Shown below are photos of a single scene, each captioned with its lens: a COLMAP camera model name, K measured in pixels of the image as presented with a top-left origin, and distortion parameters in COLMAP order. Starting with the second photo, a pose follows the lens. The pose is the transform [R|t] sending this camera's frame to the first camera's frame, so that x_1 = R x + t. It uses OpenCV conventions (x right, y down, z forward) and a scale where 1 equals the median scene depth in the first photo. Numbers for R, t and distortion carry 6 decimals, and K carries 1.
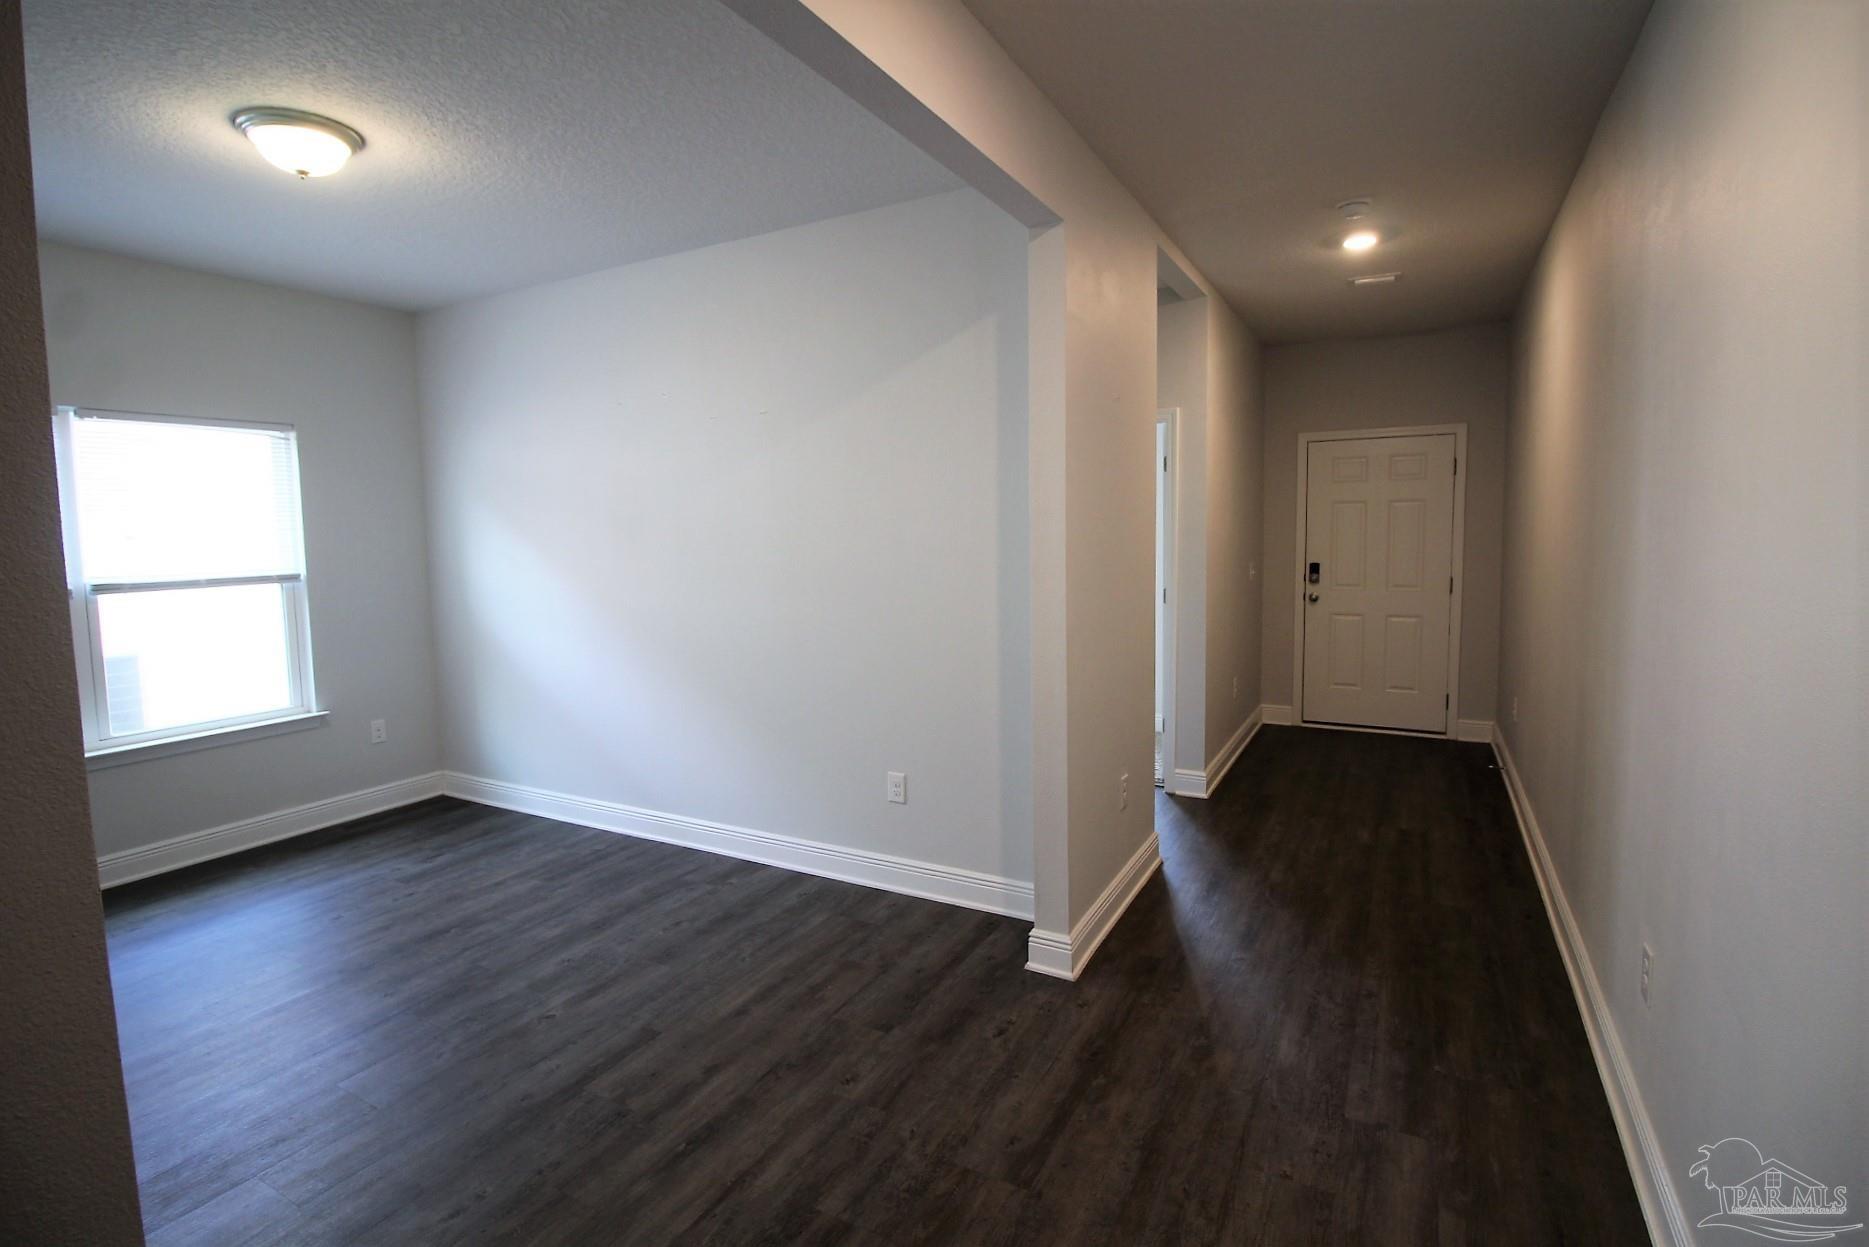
lens RADIAL K [[870.6, 0, 920.9], [0, 870.6, 602.6], [0, 0, 1]] dist [0.002361, -0.013496]
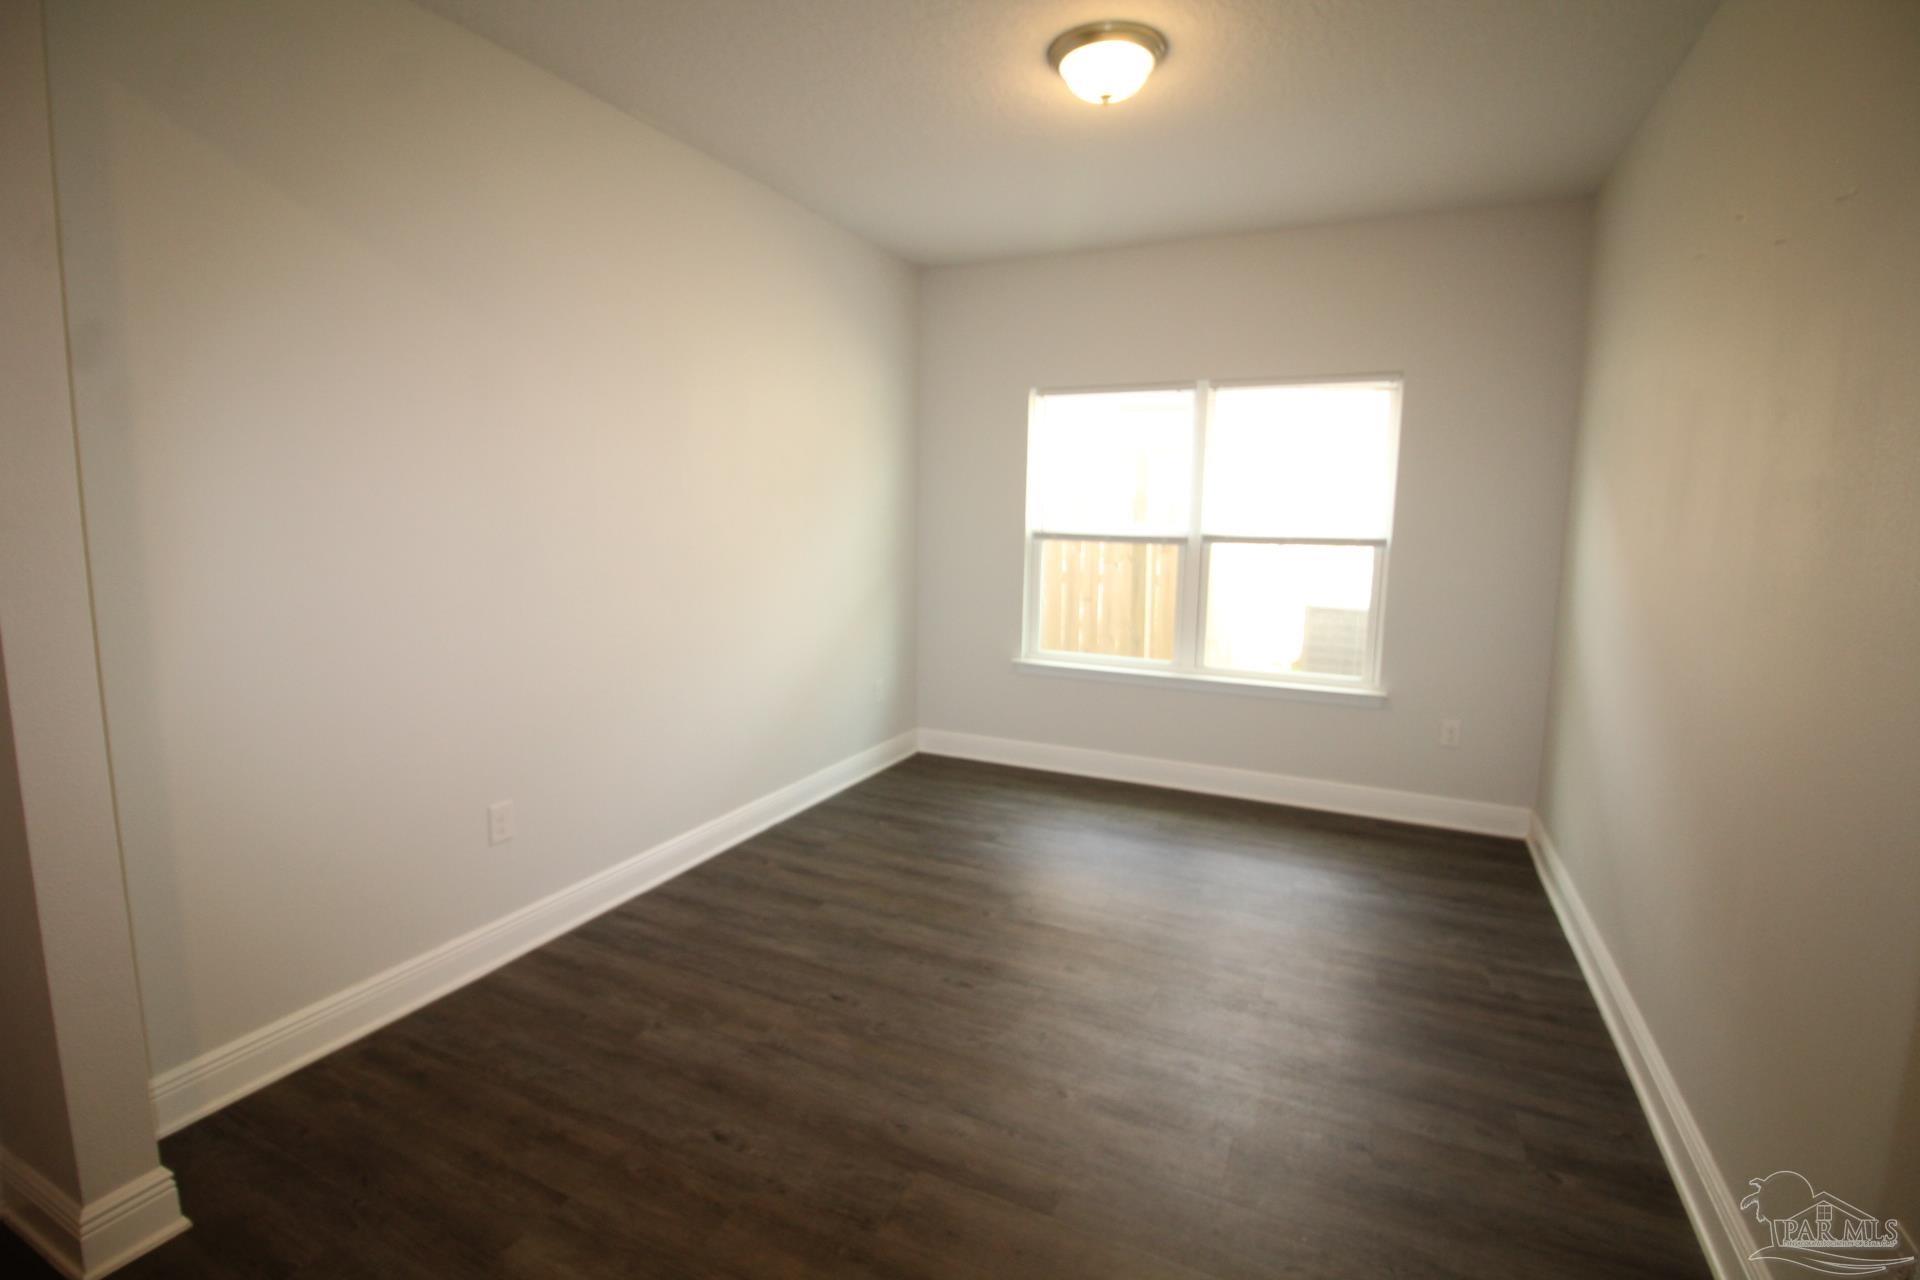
lens RADIAL K [[894.4, 0, 946.1], [0, 894.4, 618.5], [0, 0, 1]] dist [0.002361, -0.013496]
pose [[0.067367, 0.150607, -0.986296, 0.227957], [-0.092709, 0.985209, 0.144109, -0.051393], [0.993412, 0.081731, 0.080334, 0.557590]]
